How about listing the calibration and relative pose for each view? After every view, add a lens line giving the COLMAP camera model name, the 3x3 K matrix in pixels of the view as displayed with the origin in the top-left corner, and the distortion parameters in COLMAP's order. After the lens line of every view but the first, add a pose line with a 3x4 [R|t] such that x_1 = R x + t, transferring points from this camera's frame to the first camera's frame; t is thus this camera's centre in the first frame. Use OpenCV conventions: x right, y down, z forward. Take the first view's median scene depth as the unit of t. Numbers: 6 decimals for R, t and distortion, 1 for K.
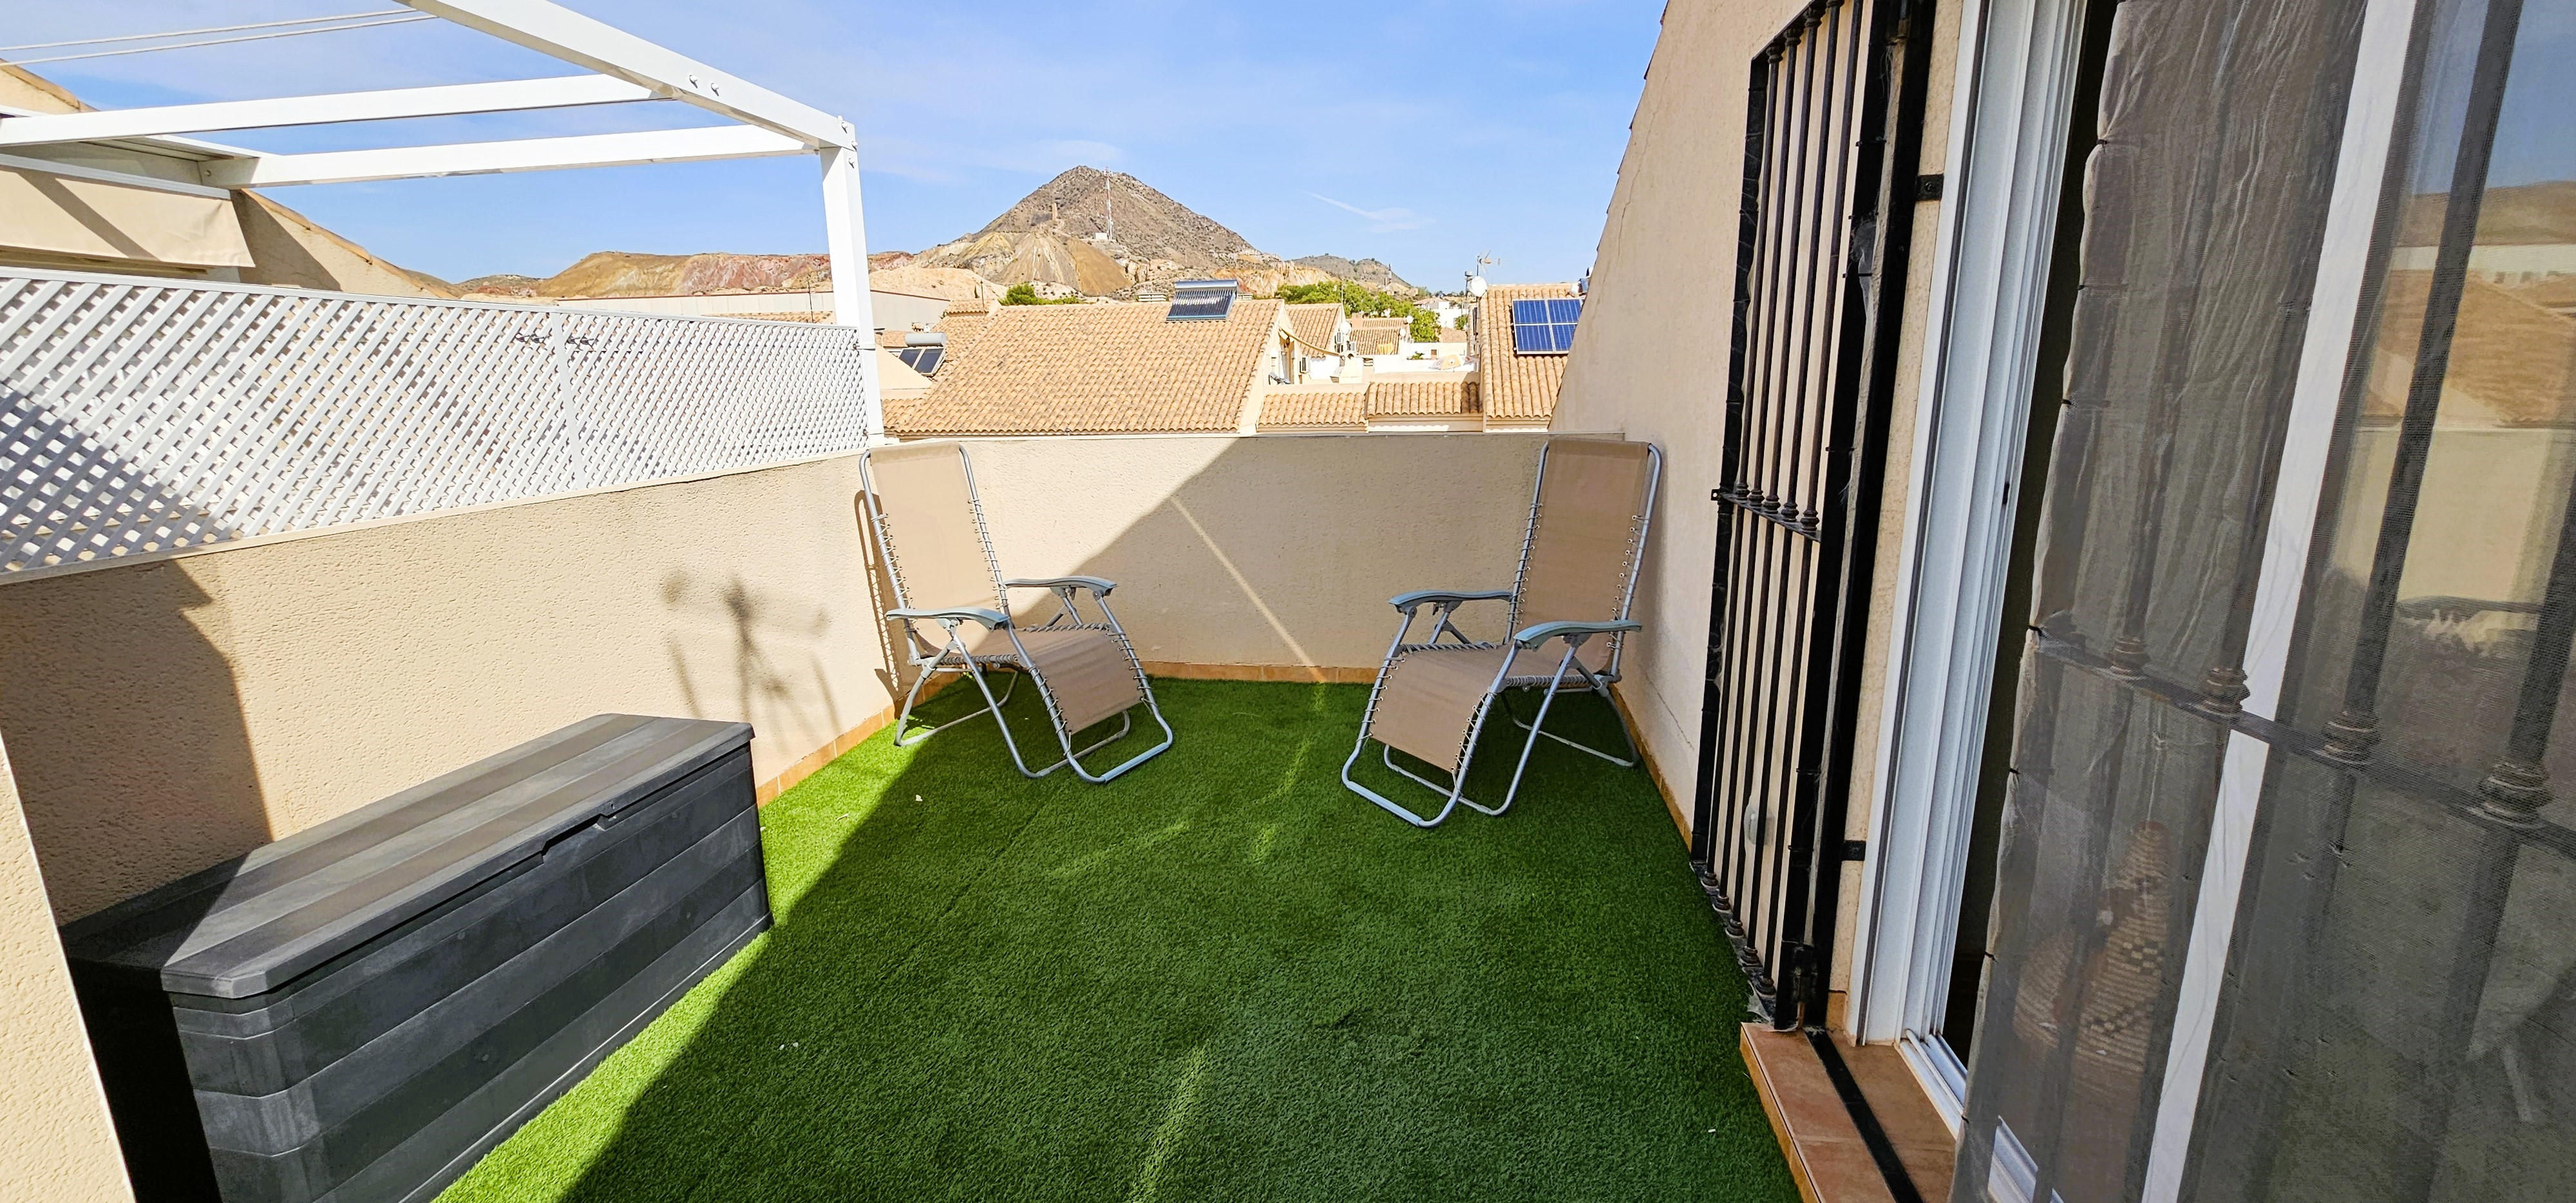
lens RADIAL K [[1025.2, 0, 1276.9], [0, 1025.2, 599.8], [0, 0, 1]] dist [0.003107, 0.000202]
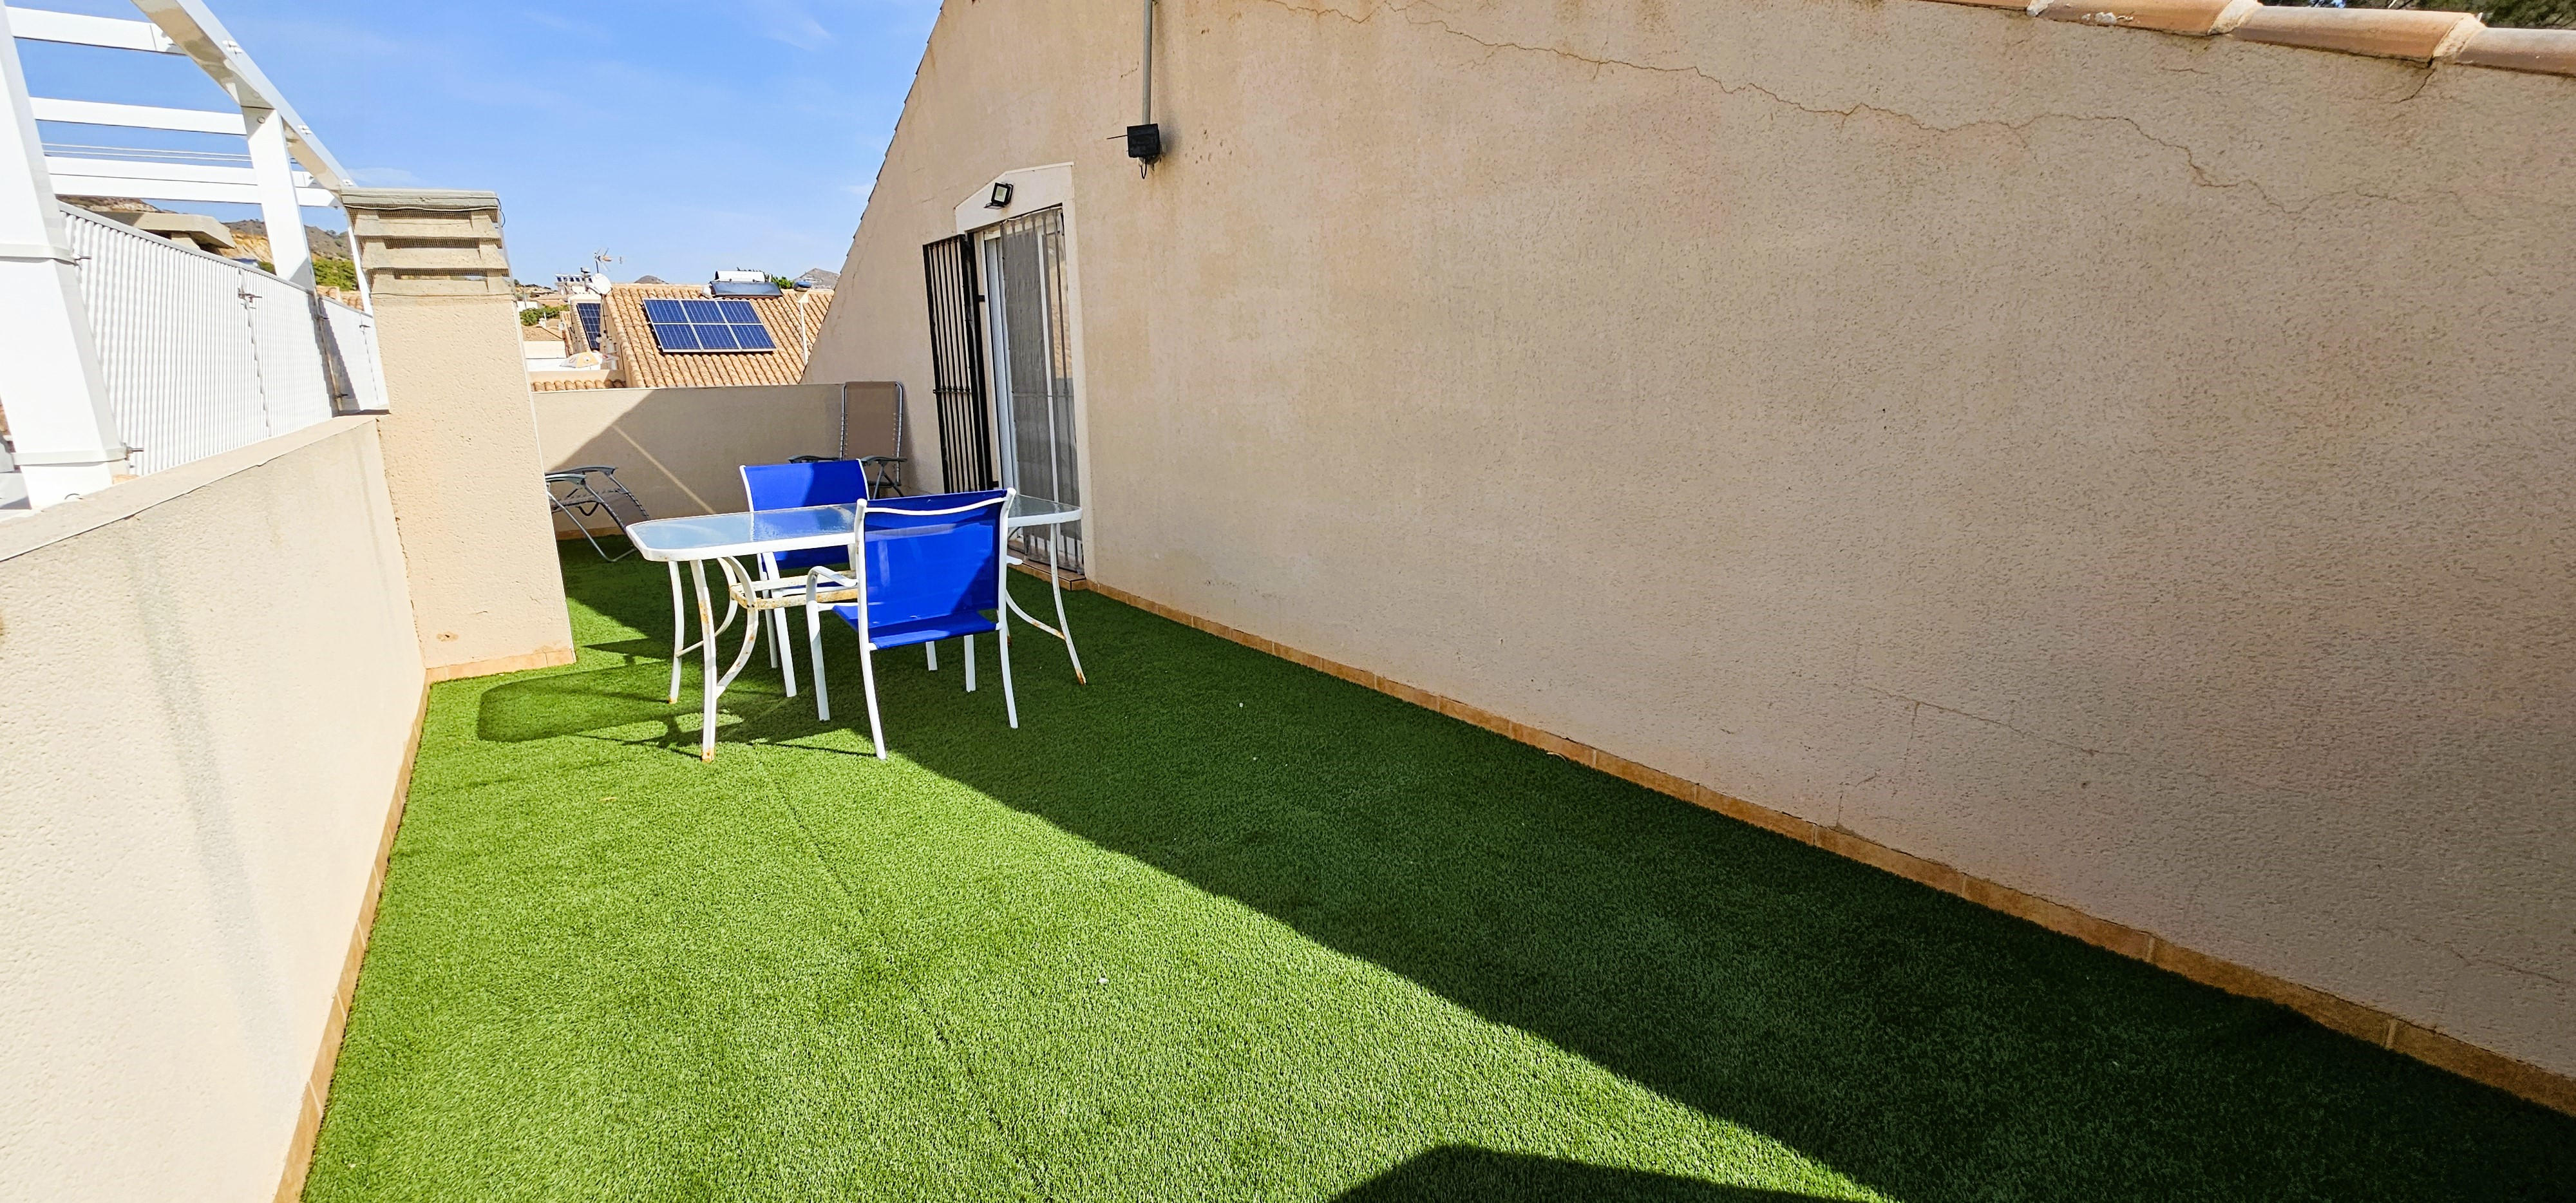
lens RADIAL K [[1052.9, 0, 1281.8], [0, 1052.9, 604.4], [0, 0, 1]] dist [-0.001537, 0.000028]
pose [[0.703385, -0.154246, 0.693871, -1.083491], [0.157807, 0.985697, 0.059148, 0.491289], [-0.693070, 0.067894, 0.717666, -1.845988]]
